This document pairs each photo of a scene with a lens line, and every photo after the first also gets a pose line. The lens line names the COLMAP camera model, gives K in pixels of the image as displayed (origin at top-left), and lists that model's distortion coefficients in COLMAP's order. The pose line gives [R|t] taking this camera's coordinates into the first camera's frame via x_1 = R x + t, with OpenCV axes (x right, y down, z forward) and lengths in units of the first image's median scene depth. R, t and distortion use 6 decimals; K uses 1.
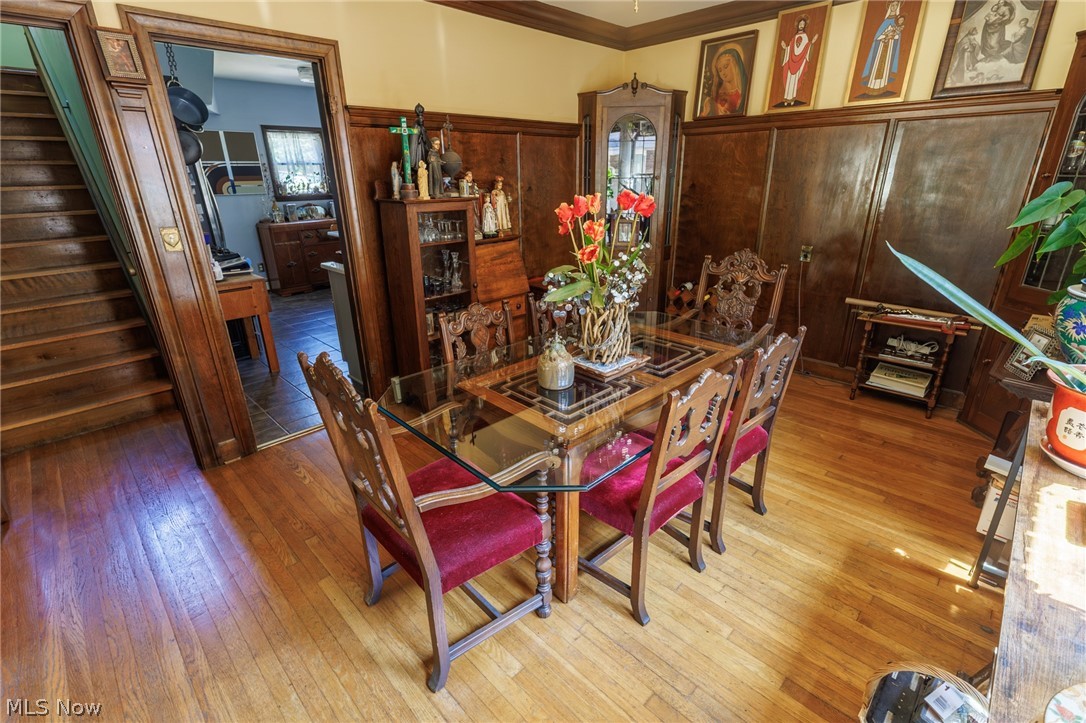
lens RADIAL K [[501.2, 0, 542.5], [0, 501.2, 362.2], [0, 0, 1]] dist [0.005648, 0.004173]
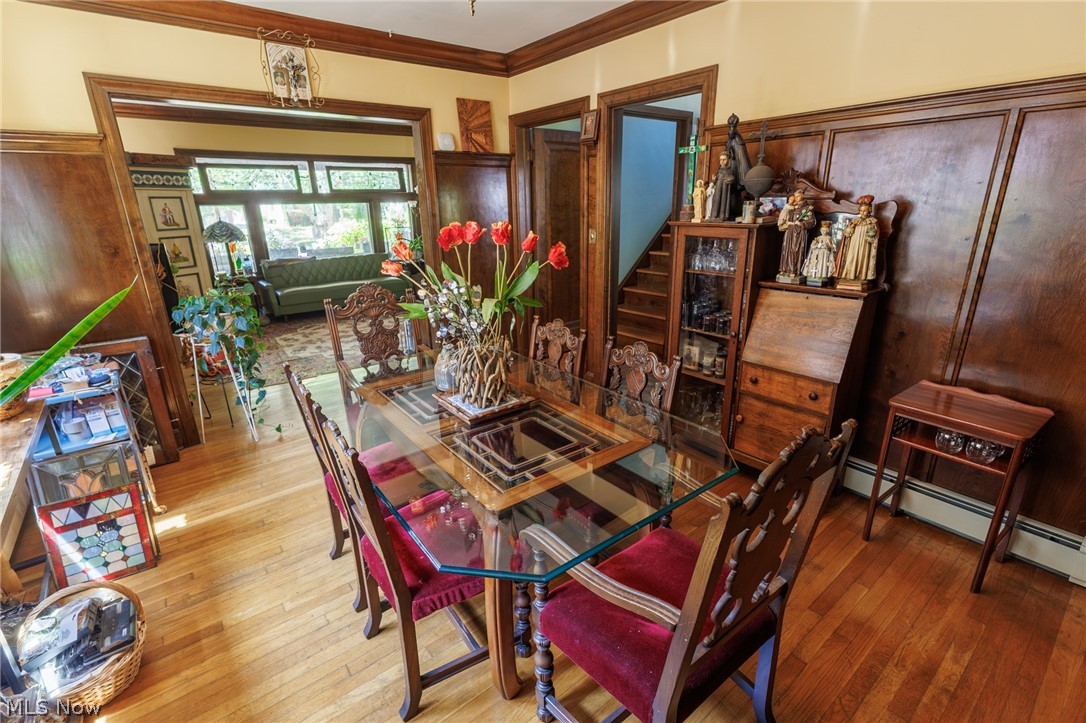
lens RADIAL K [[501.2, 0, 543.1], [0, 501.2, 358.6], [0, 0, 1]] dist [0.005648, 0.004173]
pose [[-0.115276, 0.320934, -0.940060, 0.882316], [-0.331553, 0.879665, 0.340972, -0.393699], [0.936368, 0.350986, 0.005002, 0.996836]]
